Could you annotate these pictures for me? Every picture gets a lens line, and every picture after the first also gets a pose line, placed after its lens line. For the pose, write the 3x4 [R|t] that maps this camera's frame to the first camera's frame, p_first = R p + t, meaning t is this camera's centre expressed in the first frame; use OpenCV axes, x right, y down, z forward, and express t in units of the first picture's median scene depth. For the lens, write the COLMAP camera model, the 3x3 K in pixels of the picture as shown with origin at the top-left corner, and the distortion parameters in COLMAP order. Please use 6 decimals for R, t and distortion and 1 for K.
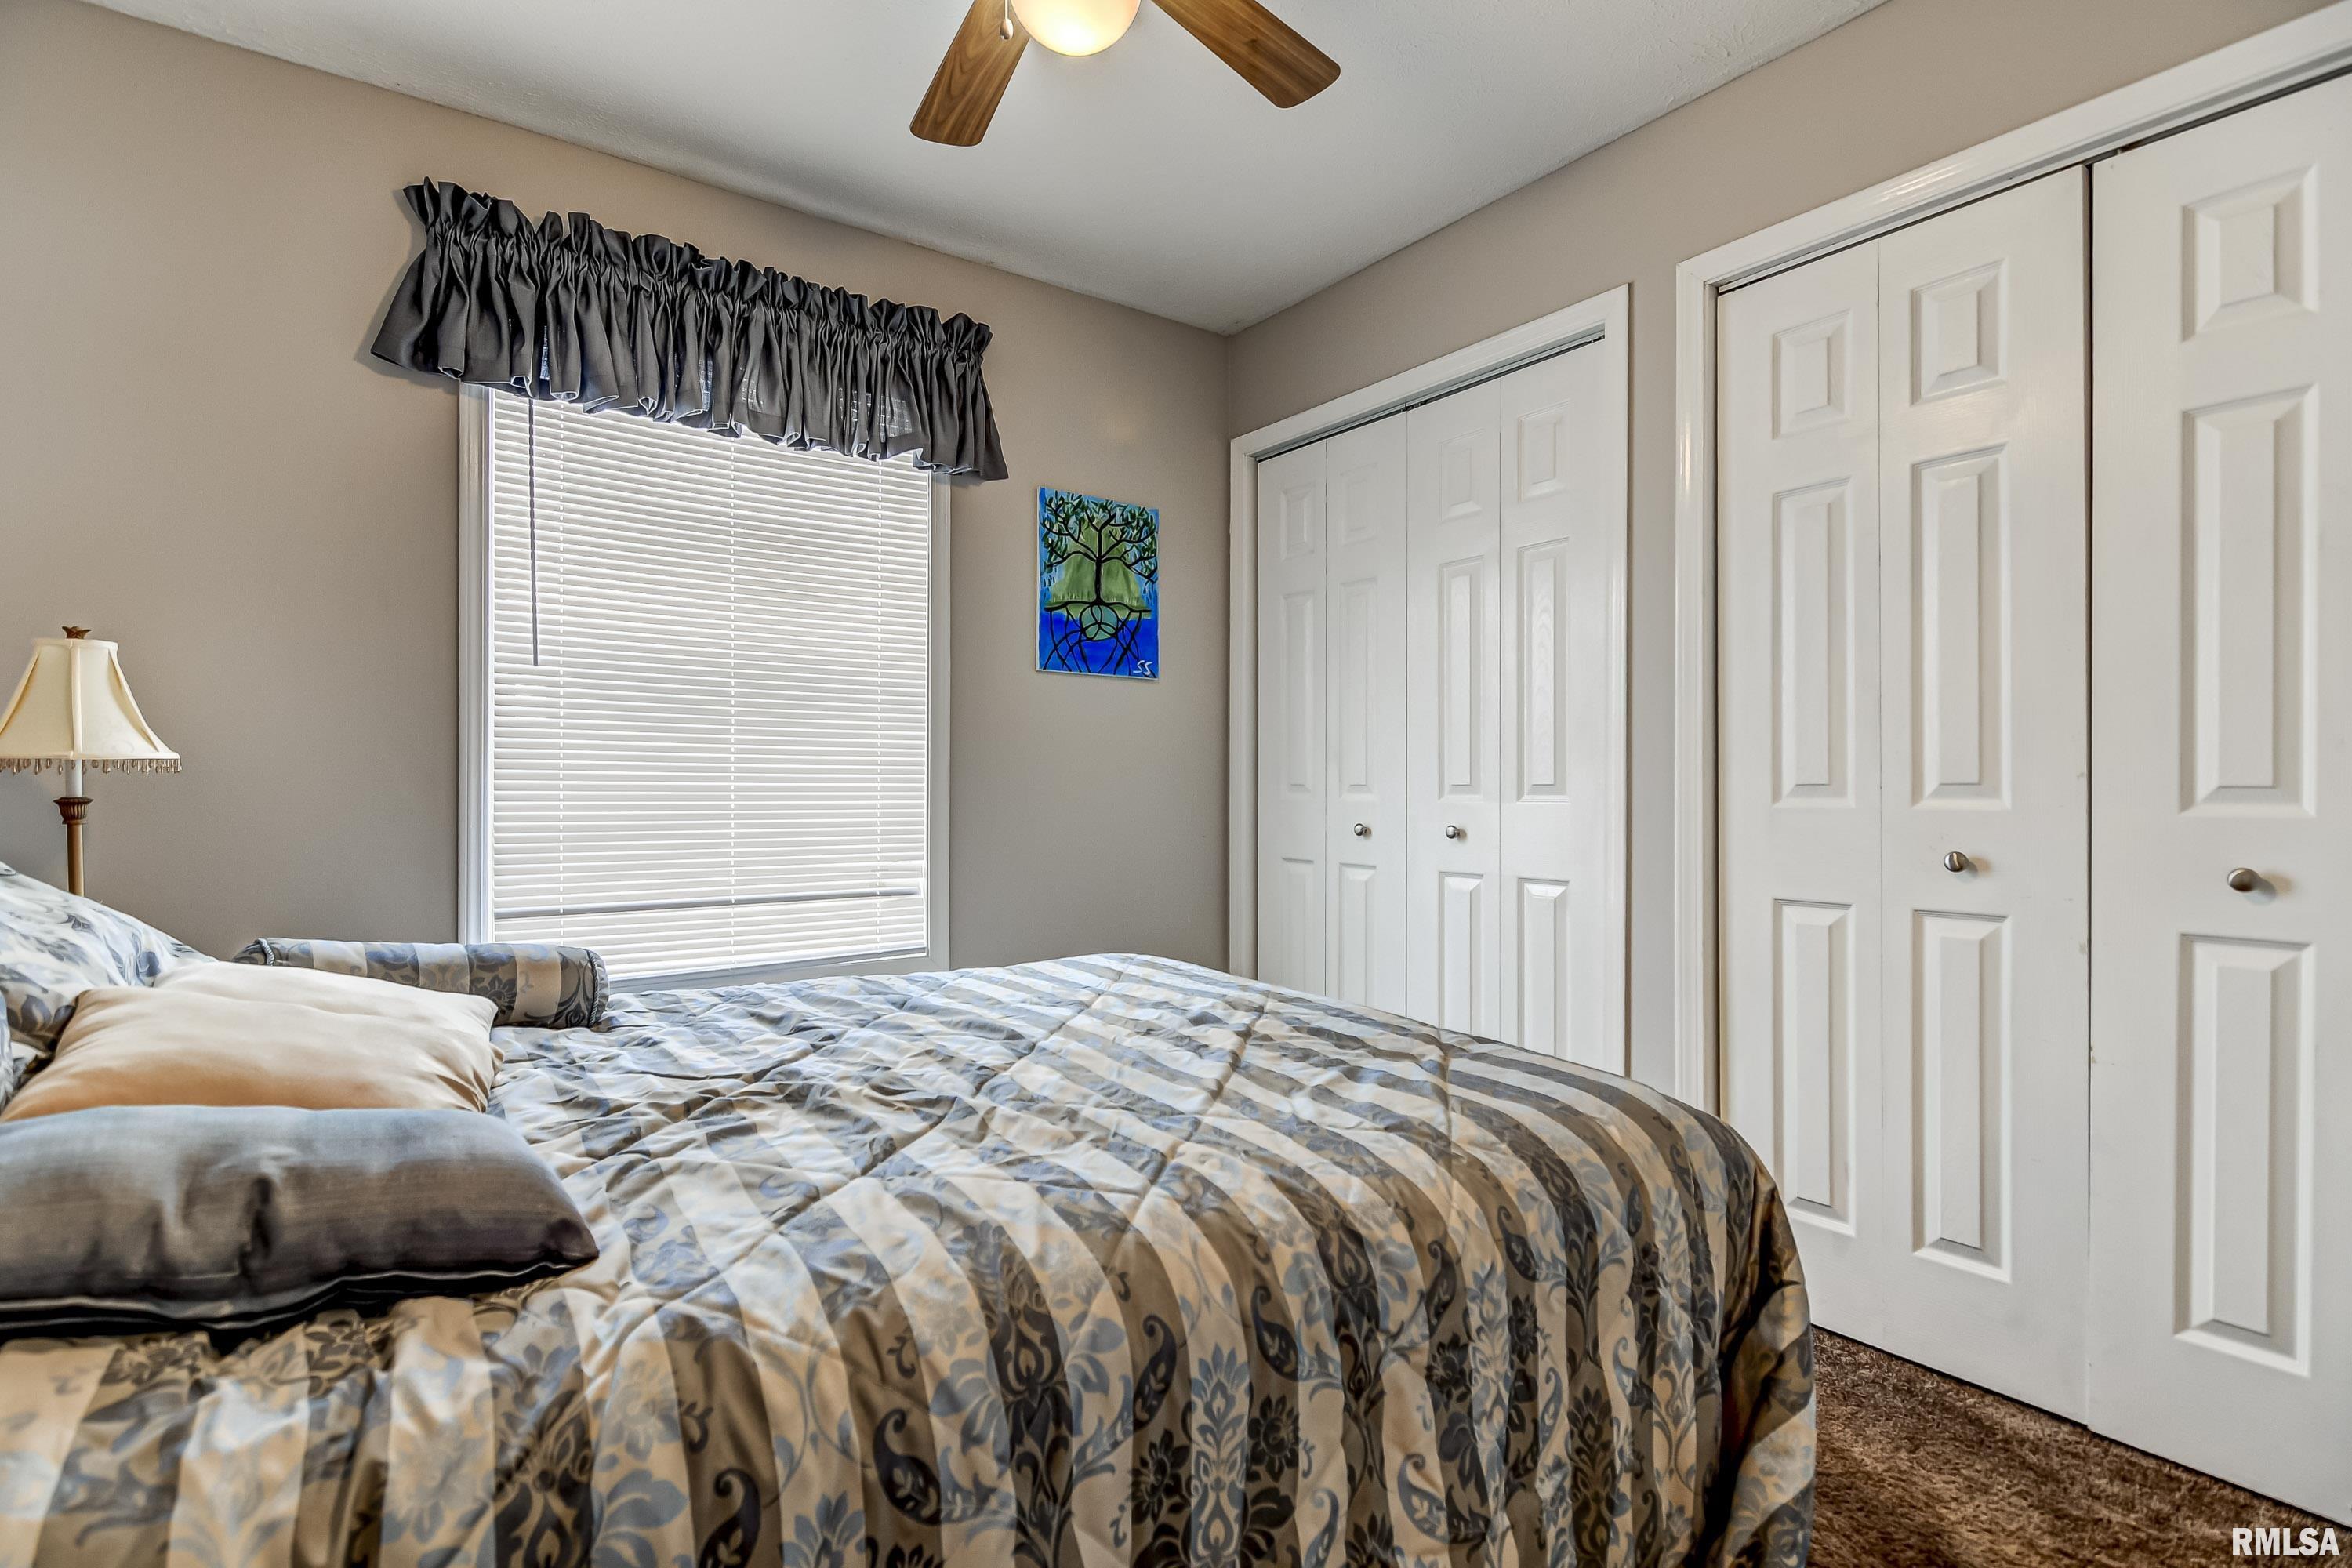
lens RADIAL K [[1126.1, 0, 1160.2], [0, 1126.1, 793.6], [0, 0, 1]] dist [0.015021, -0.012894]
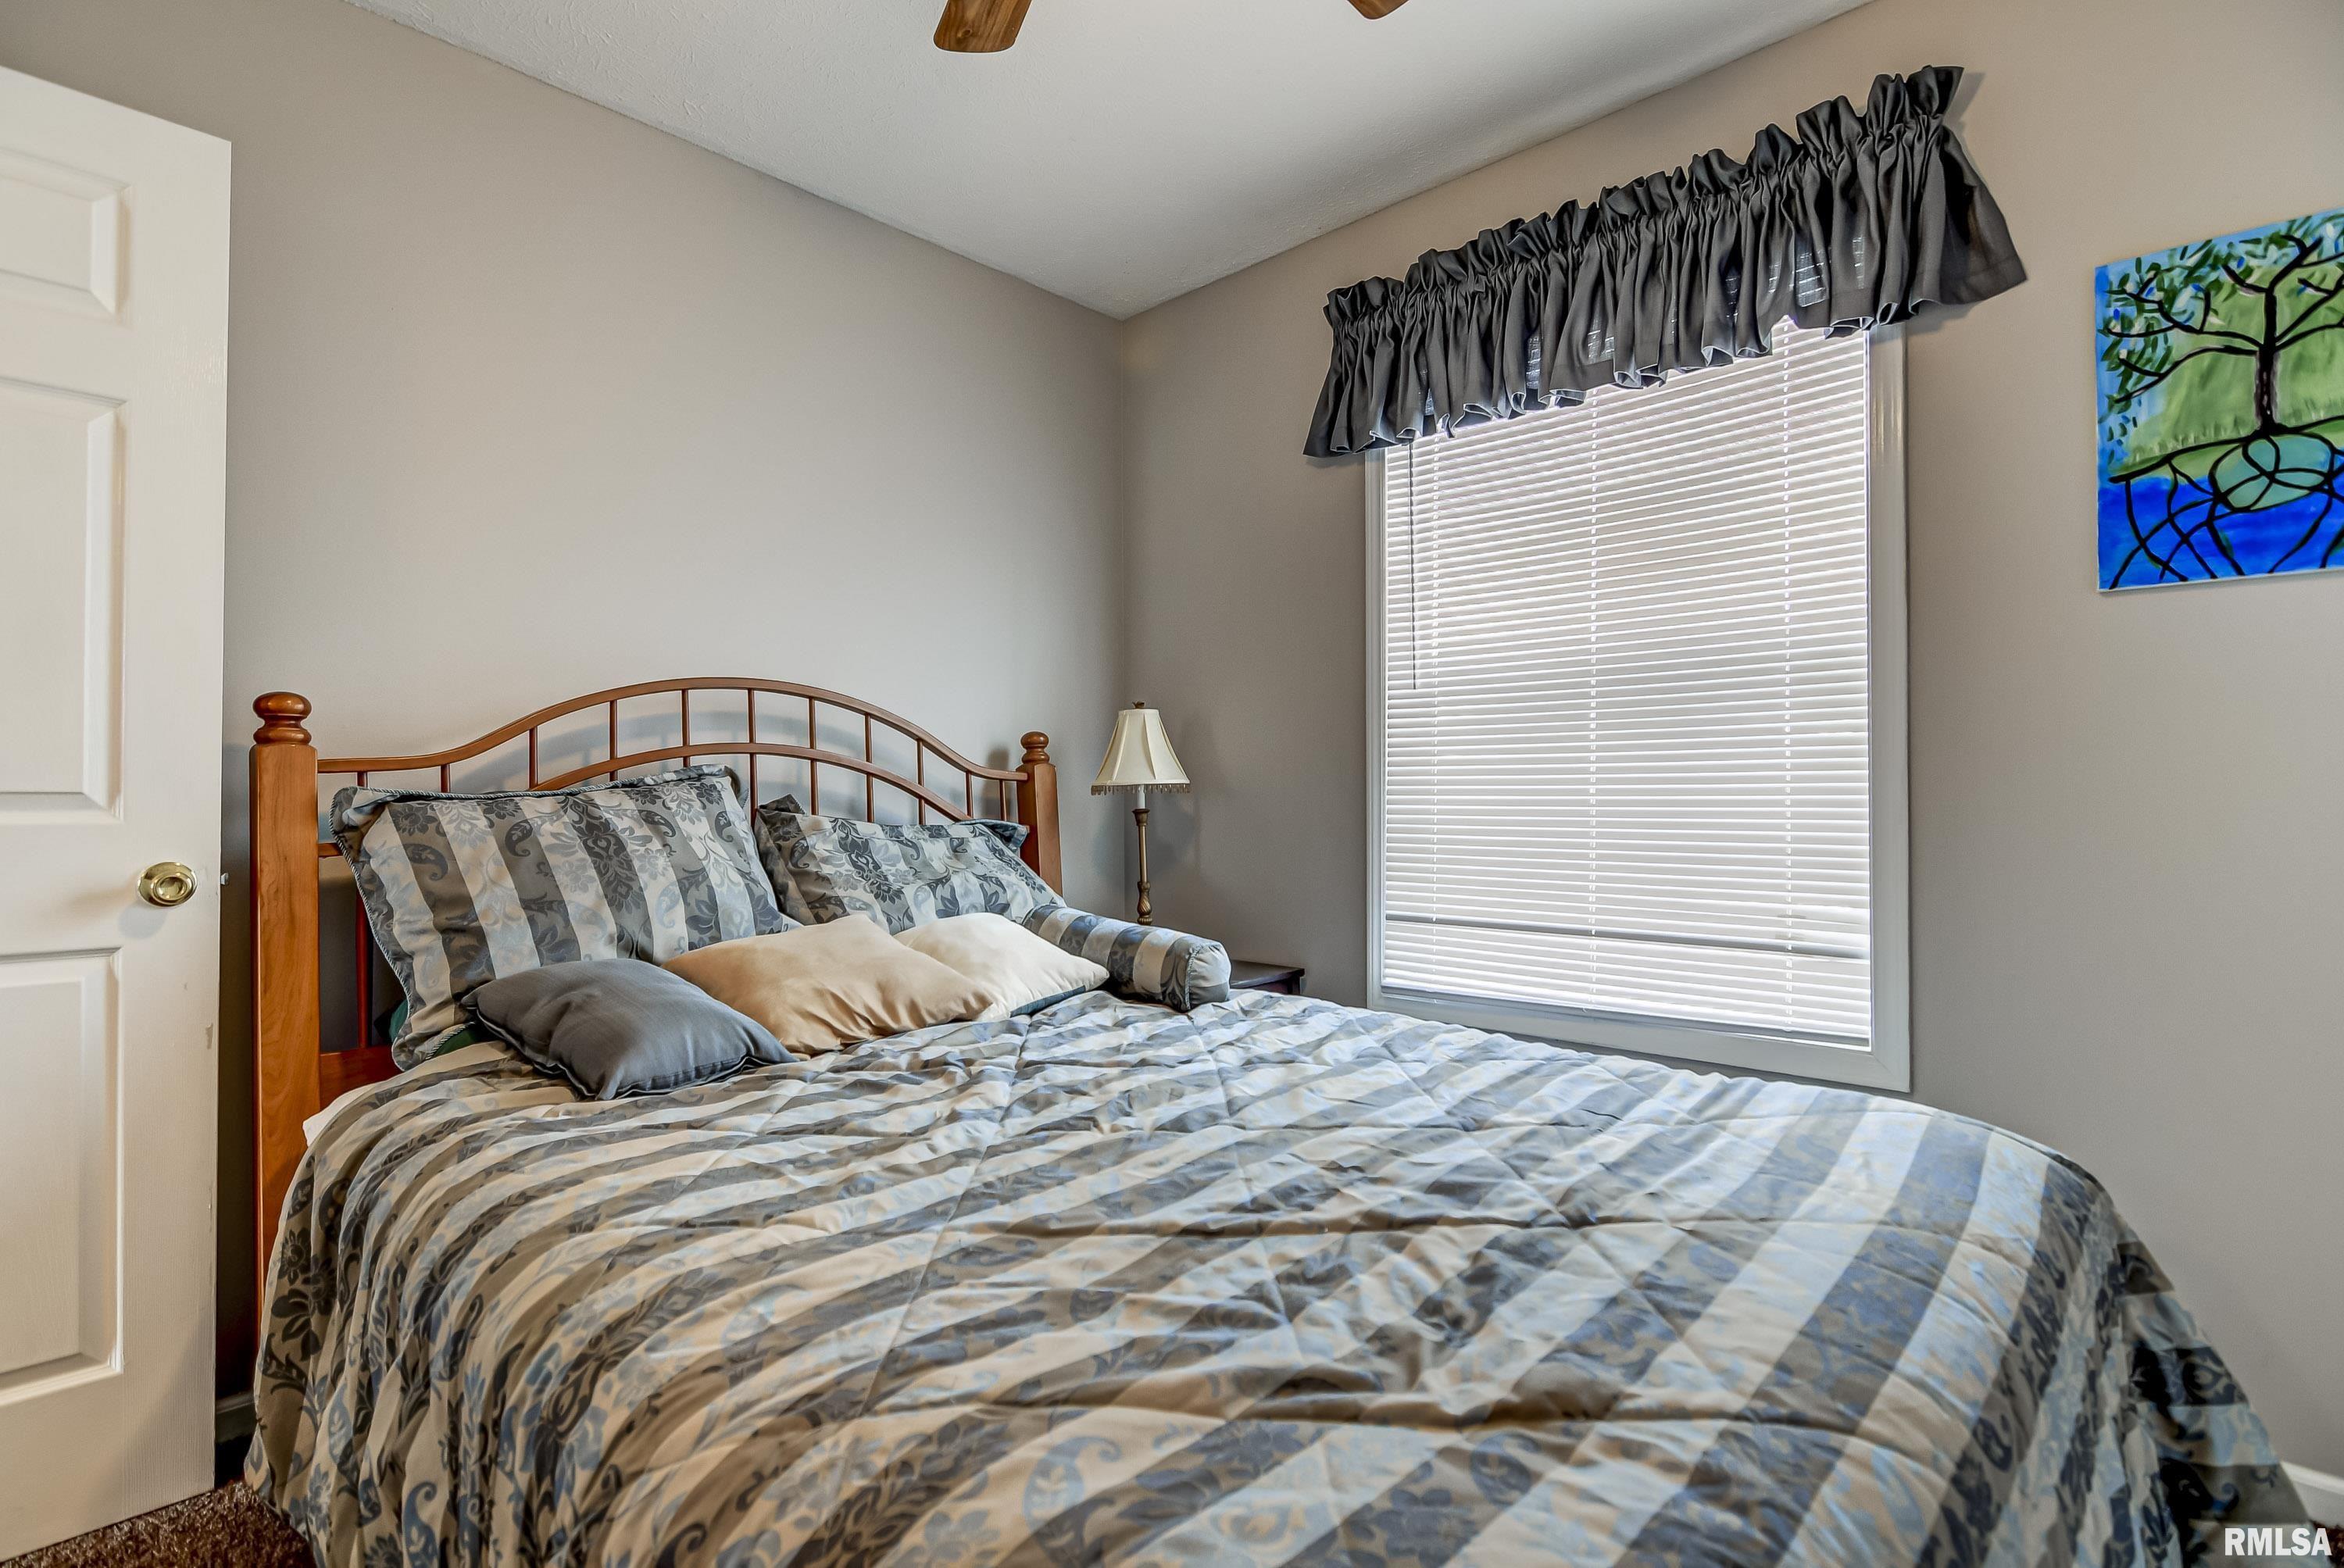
lens RADIAL K [[1122.2, 0, 1156.2], [0, 1122.2, 793.6], [0, 0, 1]] dist [0.015021, -0.012894]
pose [[0.189613, -0.008635, -0.981821, 0.372869], [-0.003639, 0.999948, -0.009497, -0.001927], [0.981852, 0.005373, 0.189572, 0.456615]]
